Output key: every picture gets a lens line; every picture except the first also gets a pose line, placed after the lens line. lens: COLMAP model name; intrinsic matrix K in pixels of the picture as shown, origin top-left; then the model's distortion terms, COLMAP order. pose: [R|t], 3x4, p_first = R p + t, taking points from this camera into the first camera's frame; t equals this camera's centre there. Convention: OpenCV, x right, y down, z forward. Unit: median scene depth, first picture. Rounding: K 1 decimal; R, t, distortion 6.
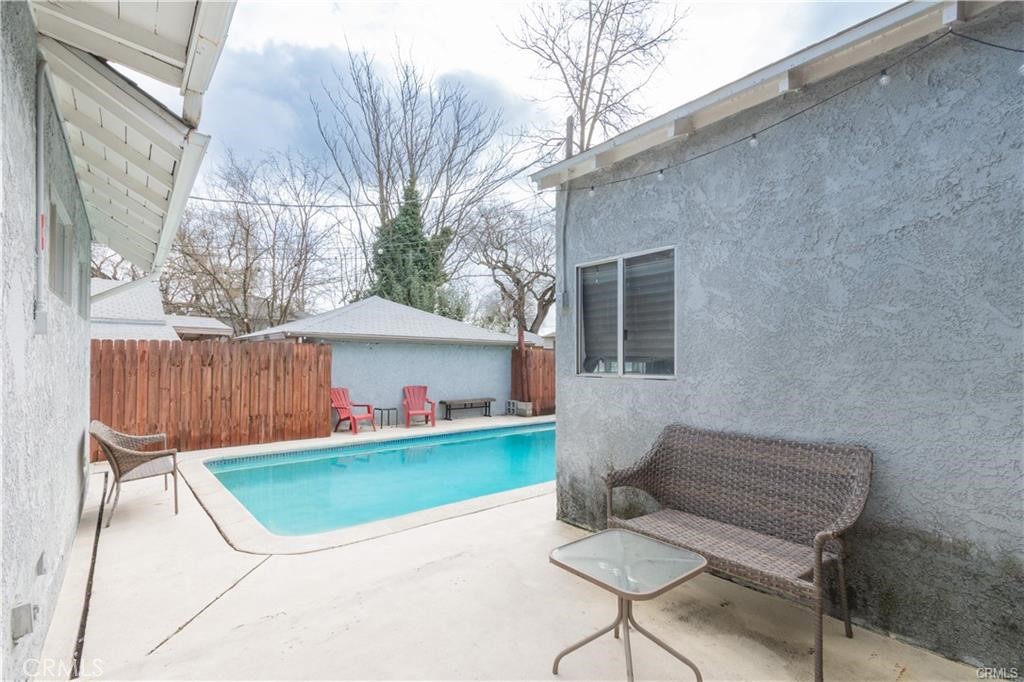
lens RADIAL K [[474.4, 0, 511.5], [0, 474.4, 355.3], [0, 0, 1]] dist [-0.001770, -0.000940]
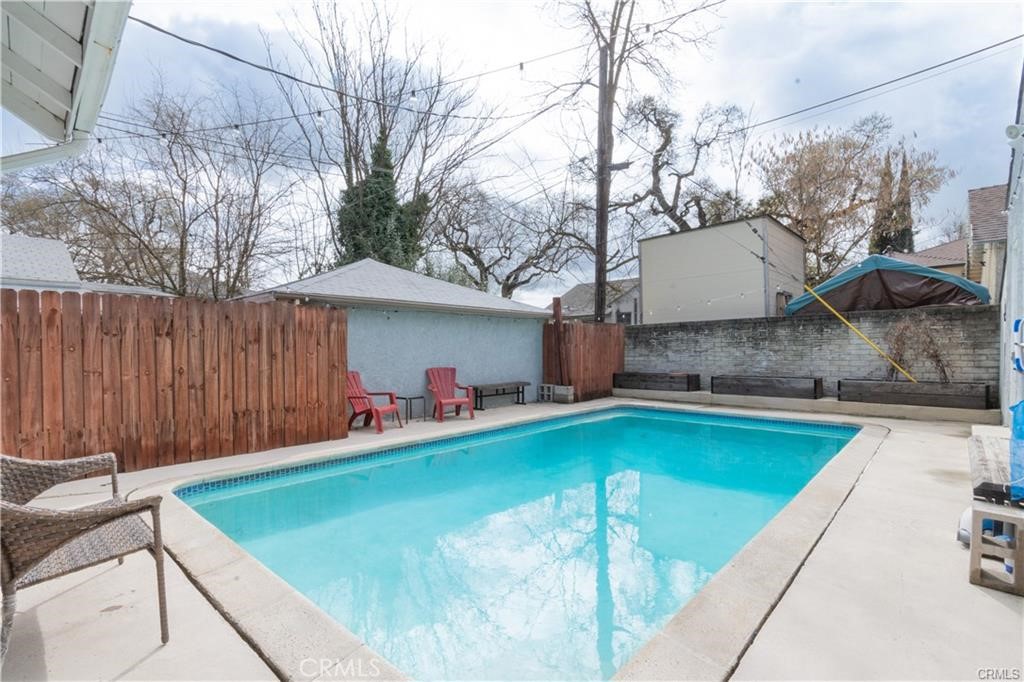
lens RADIAL K [[462.7, 0, 509.5], [0, 462.7, 360.0], [0, 0, 1]] dist [0.000717, -0.000114]
pose [[0.991719, -0.014478, 0.127605, -0.232411], [0.010358, 0.999405, 0.032888, 0.034744], [-0.128005, -0.031294, 0.991280, 0.286090]]
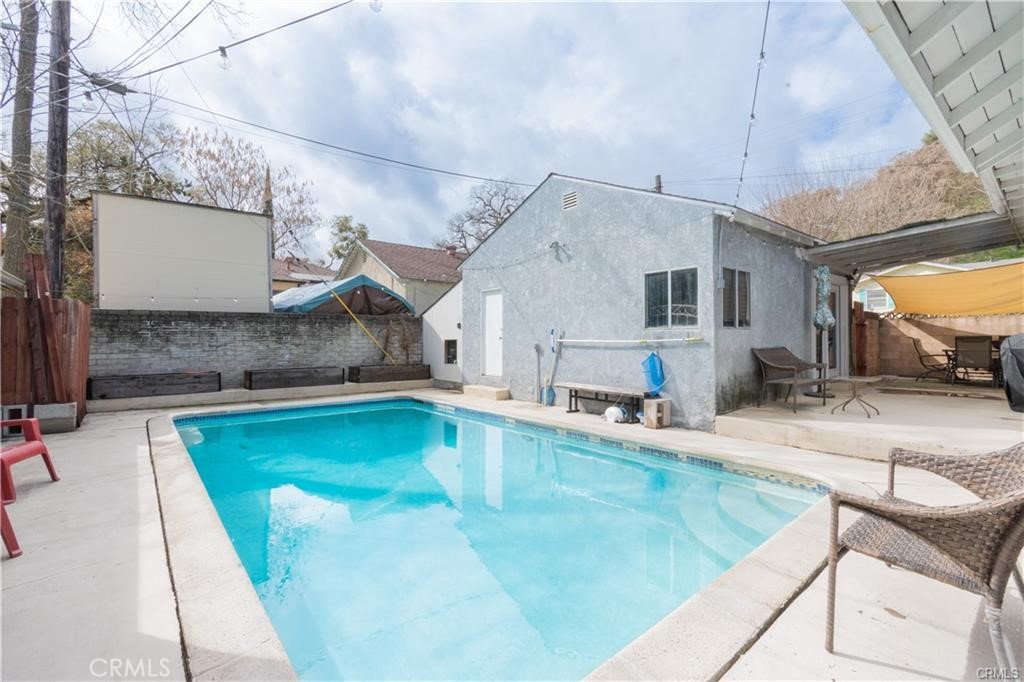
lens RADIAL K [[448.5, 0, 512.0], [0, 448.5, 341.0], [0, 0, 1]] dist [-0.001024, -0.000332]
pose [[0.002018, -0.005466, 0.999983, -0.603752], [-0.009469, 0.999940, 0.005485, 0.034010], [-0.999953, -0.009480, 0.001966, 0.700463]]
